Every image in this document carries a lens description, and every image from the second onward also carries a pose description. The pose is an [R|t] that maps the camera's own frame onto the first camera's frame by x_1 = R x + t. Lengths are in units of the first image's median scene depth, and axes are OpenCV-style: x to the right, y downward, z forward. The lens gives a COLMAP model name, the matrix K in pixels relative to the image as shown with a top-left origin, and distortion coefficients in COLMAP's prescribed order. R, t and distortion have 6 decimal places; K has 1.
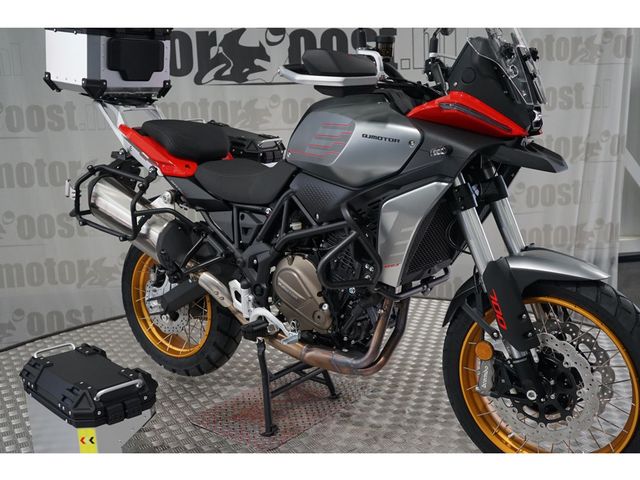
lens RADIAL K [[746.1, 0, 311.3], [0, 746.1, 252.5], [0, 0, 1]] dist [-0.002134, -0.006270]
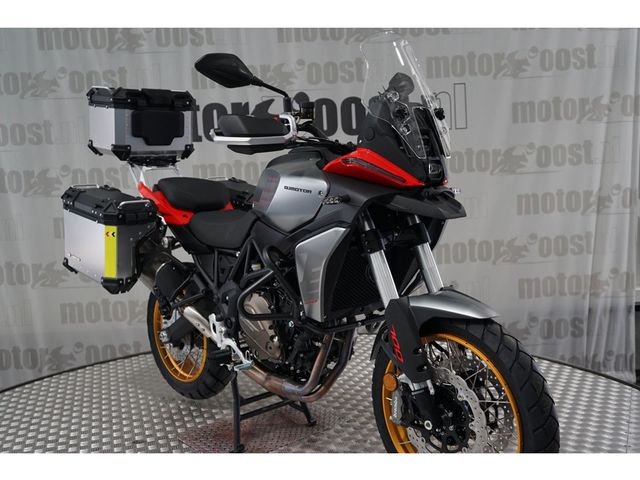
lens RADIAL K [[683.1, 0, 320.0], [0, 683.1, 240.0], [0, 0, 1]] dist [-0.020637, -0.000158]
pose [[0.983230, 0.006346, -0.182257, 0.249114], [-0.022579, 0.995941, -0.087130, 0.011342], [0.180964, 0.089784, 0.979383, -0.010480]]
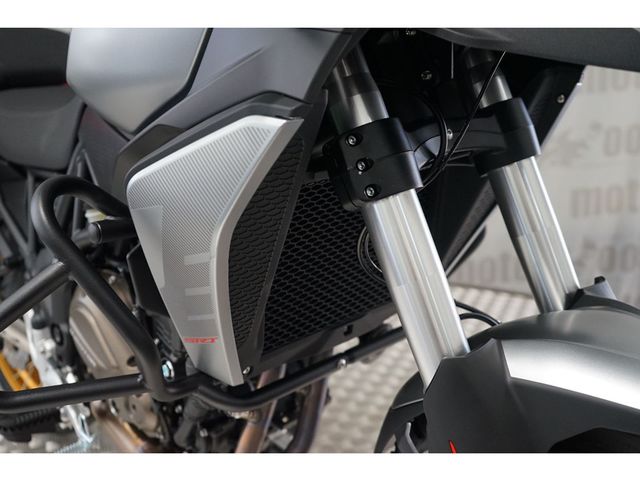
lens RADIAL K [[683.1, 0, 320.0], [0, 683.1, 240.0], [0, 0, 1]] dist [-0.020637, -0.000158]
pose [[0.987395, 0.012903, -0.157747, 0.180428], [-0.001704, 0.997480, 0.070923, -0.048051], [0.158265, -0.069761, 0.984929, 0.546578]]
